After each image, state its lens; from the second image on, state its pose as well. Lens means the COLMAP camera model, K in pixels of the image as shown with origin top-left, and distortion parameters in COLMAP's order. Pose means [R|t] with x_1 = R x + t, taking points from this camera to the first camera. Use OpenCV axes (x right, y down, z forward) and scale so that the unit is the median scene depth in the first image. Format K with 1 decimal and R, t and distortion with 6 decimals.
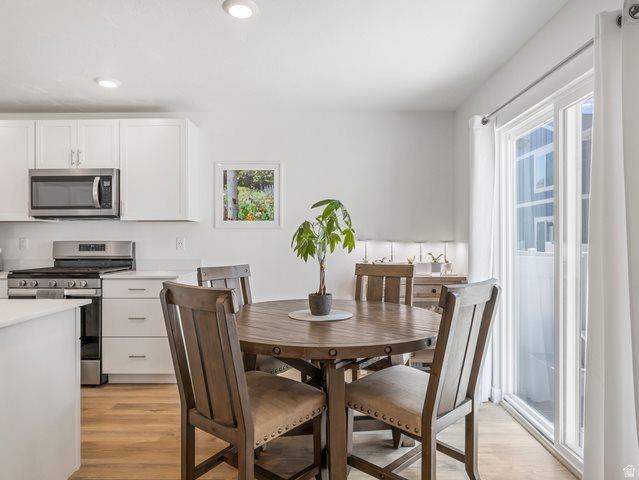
lens RADIAL K [[423.2, 0, 319.5], [0, 423.2, 240.0], [0, 0, 1]] dist [0.001247, -0.001039]
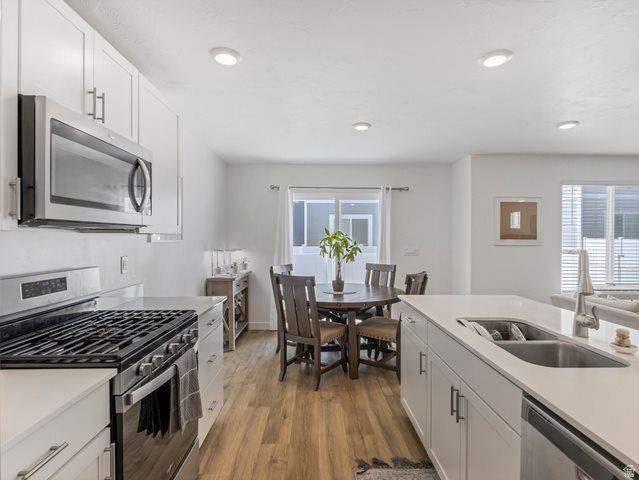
lens RADIAL K [[334.9, 0, 319.5], [0, 334.9, 240.0], [0, 0, 1]] dist [-0.000280, -0.000432]
pose [[-0.024033, -0.010914, 0.999652, -1.094769], [-0.003082, 0.999936, 0.010843, -0.047440], [-0.999706, -0.002820, -0.024065, 0.827110]]
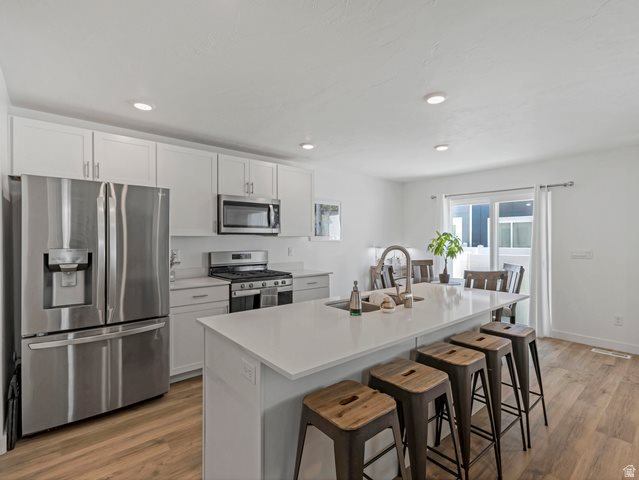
lens RADIAL K [[311.1, 0, 319.5], [0, 311.1, 240.0], [0, 0, 1]] dist [-0.000598, -0.000157]
pose [[0.751163, -0.003095, 0.660109, -1.171657], [0.001250, 0.999994, 0.003266, -0.041853], [-0.660116, -0.001628, 0.751162, 0.154929]]
